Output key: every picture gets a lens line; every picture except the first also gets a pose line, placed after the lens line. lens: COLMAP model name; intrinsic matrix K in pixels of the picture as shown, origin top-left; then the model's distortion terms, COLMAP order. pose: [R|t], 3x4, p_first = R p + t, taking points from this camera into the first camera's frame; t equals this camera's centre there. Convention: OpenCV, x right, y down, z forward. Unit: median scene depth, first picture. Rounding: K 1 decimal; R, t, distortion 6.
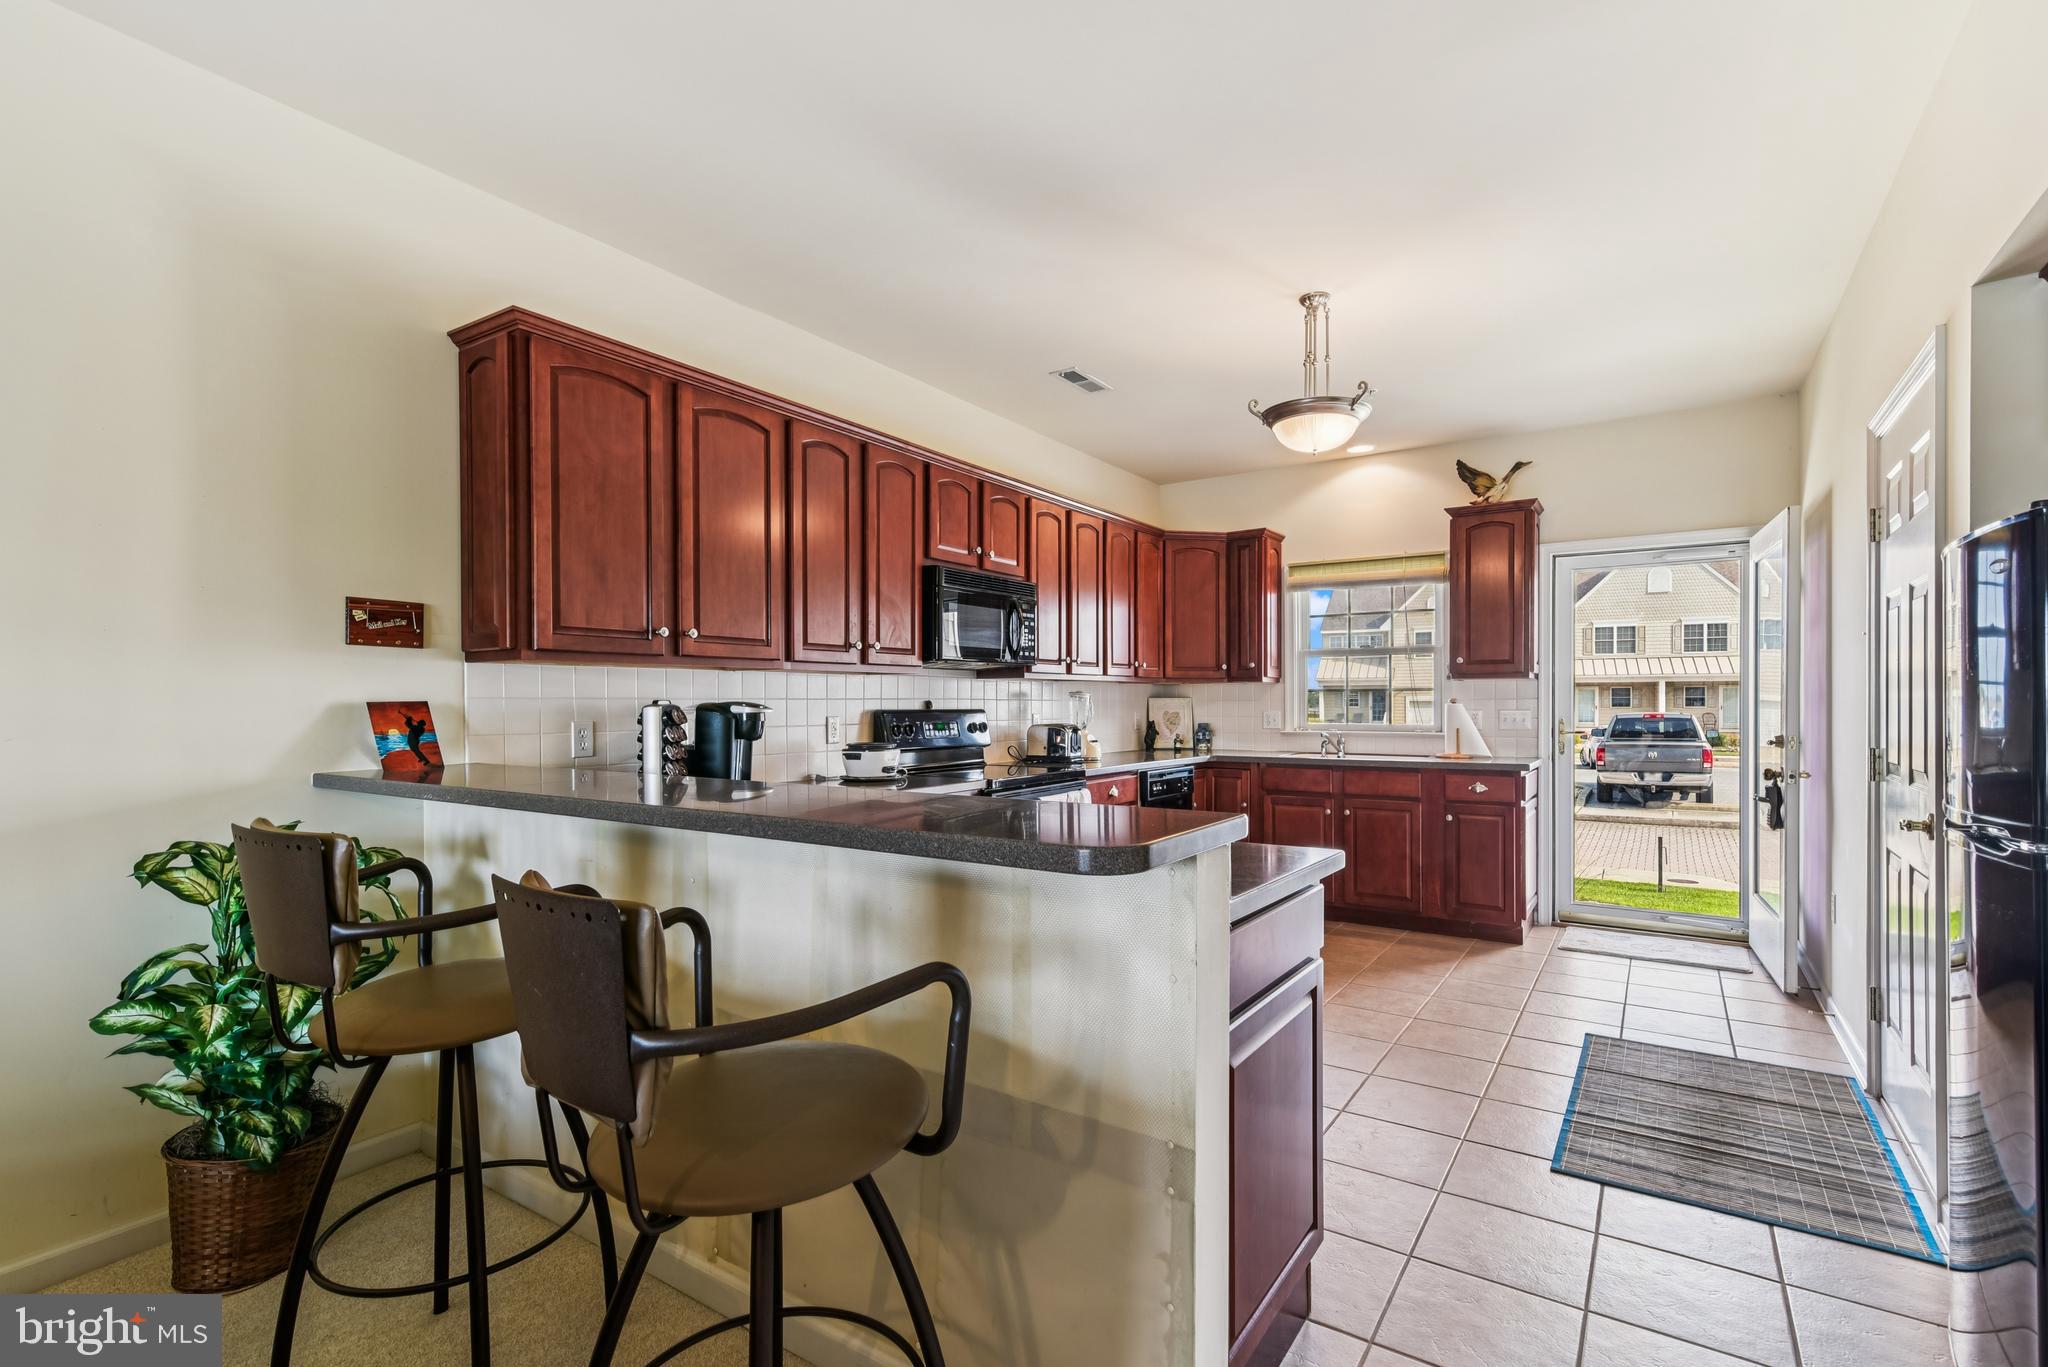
lens RADIAL K [[952.8, 0, 1024.8], [0, 952.8, 713.0], [0, 0, 1]] dist [0.013318, -0.000232]
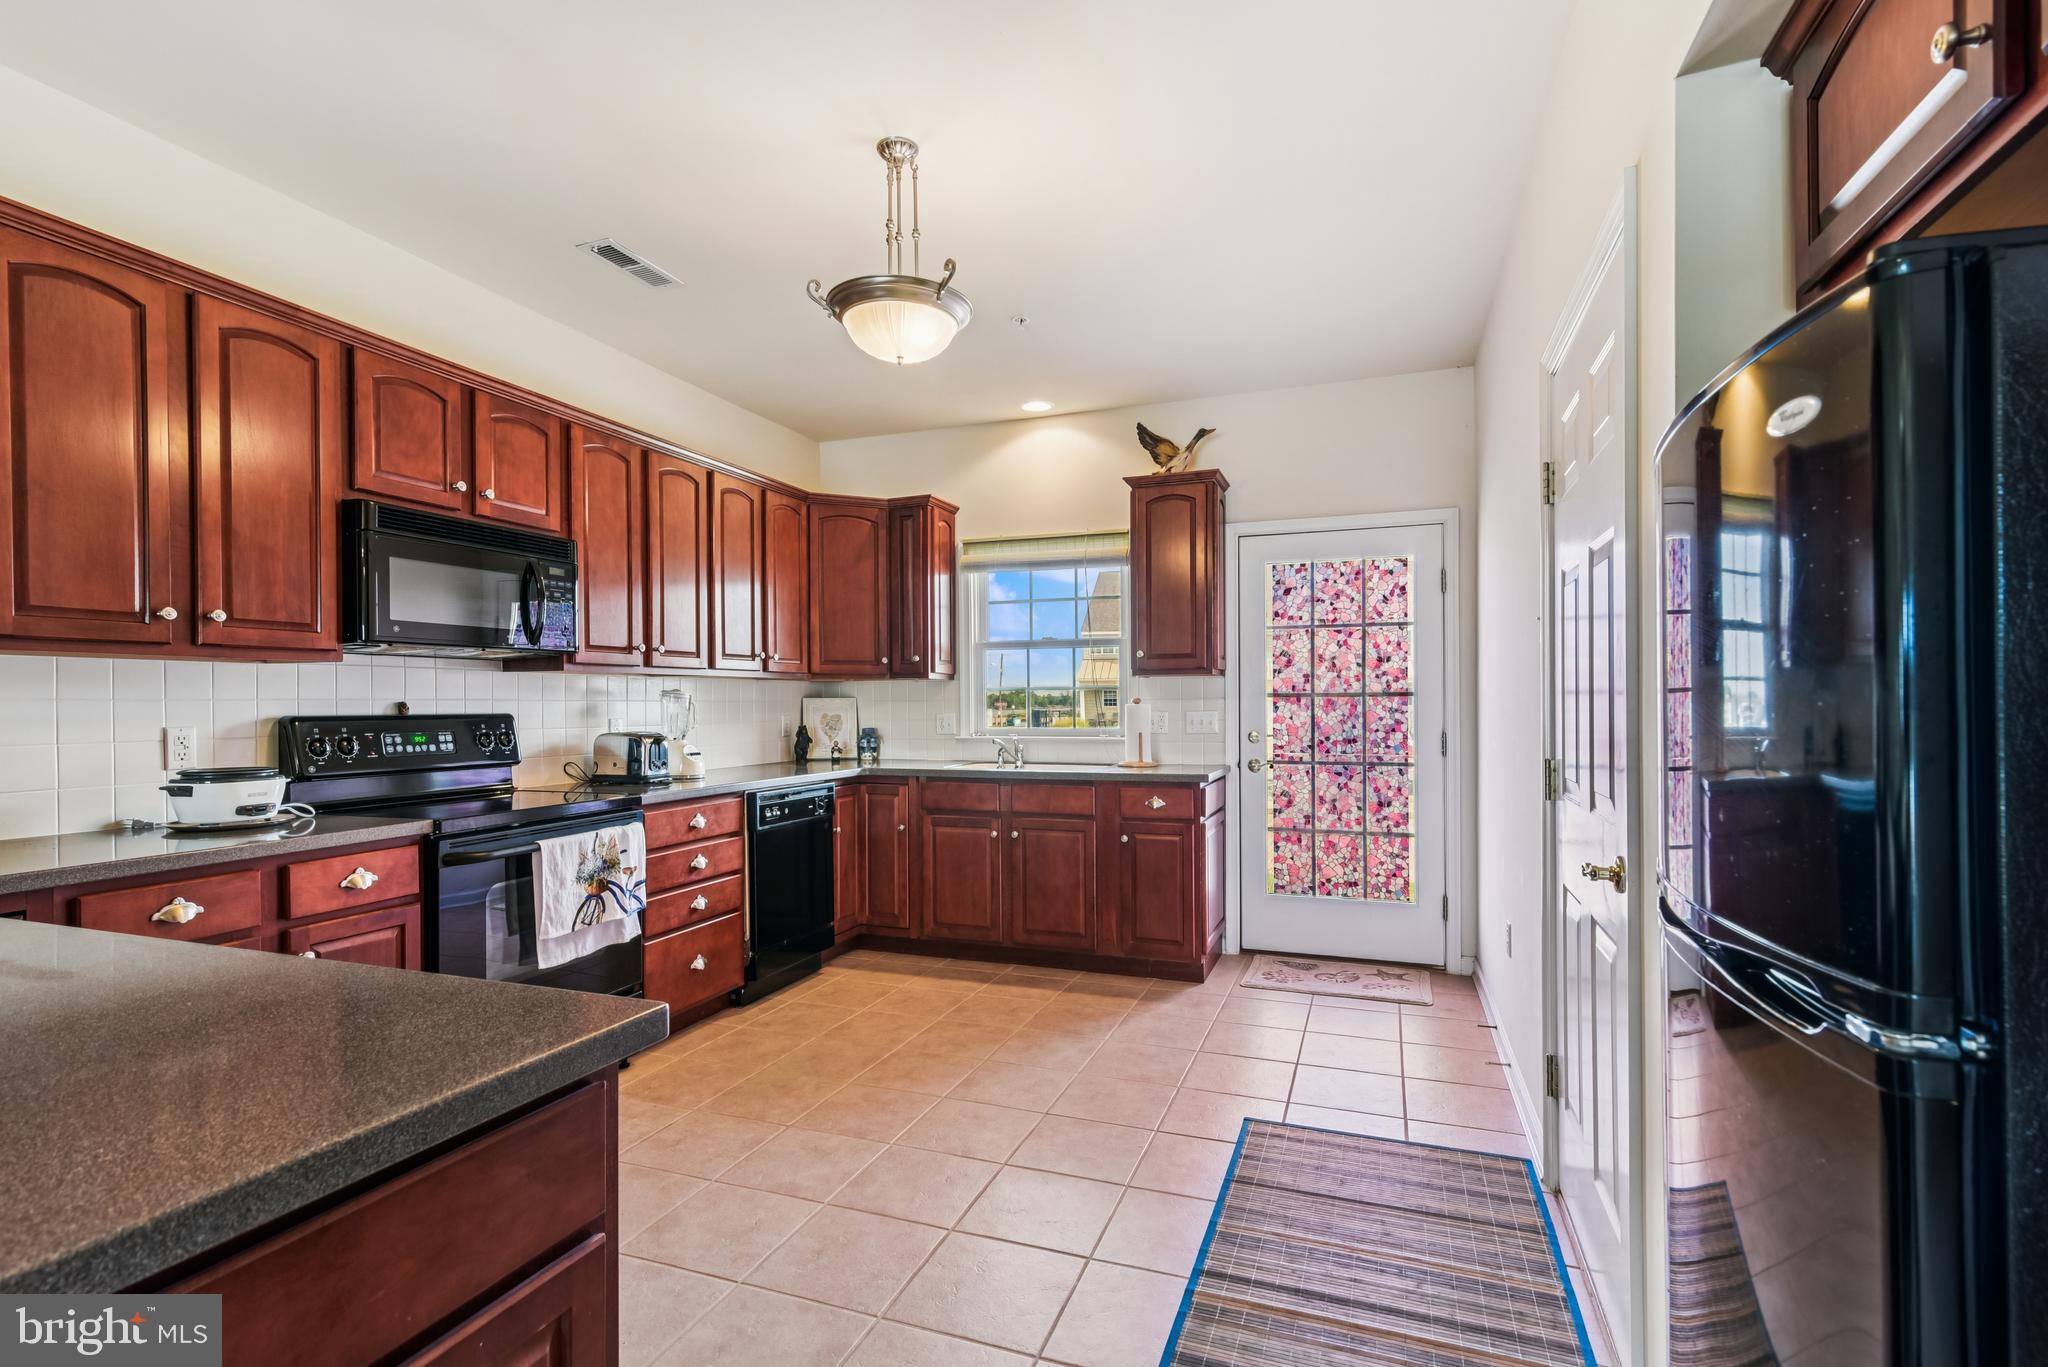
lens RADIAL K [[952.8, 0, 1024.8], [0, 952.8, 713.0], [0, 0, 1]] dist [0.013318, -0.000232]
pose [[0.974010, -0.004737, 0.226457, 0.159535], [0.004779, 0.999989, 0.000363, -0.002675], [-0.226456, 0.000729, 0.974021, 0.186346]]
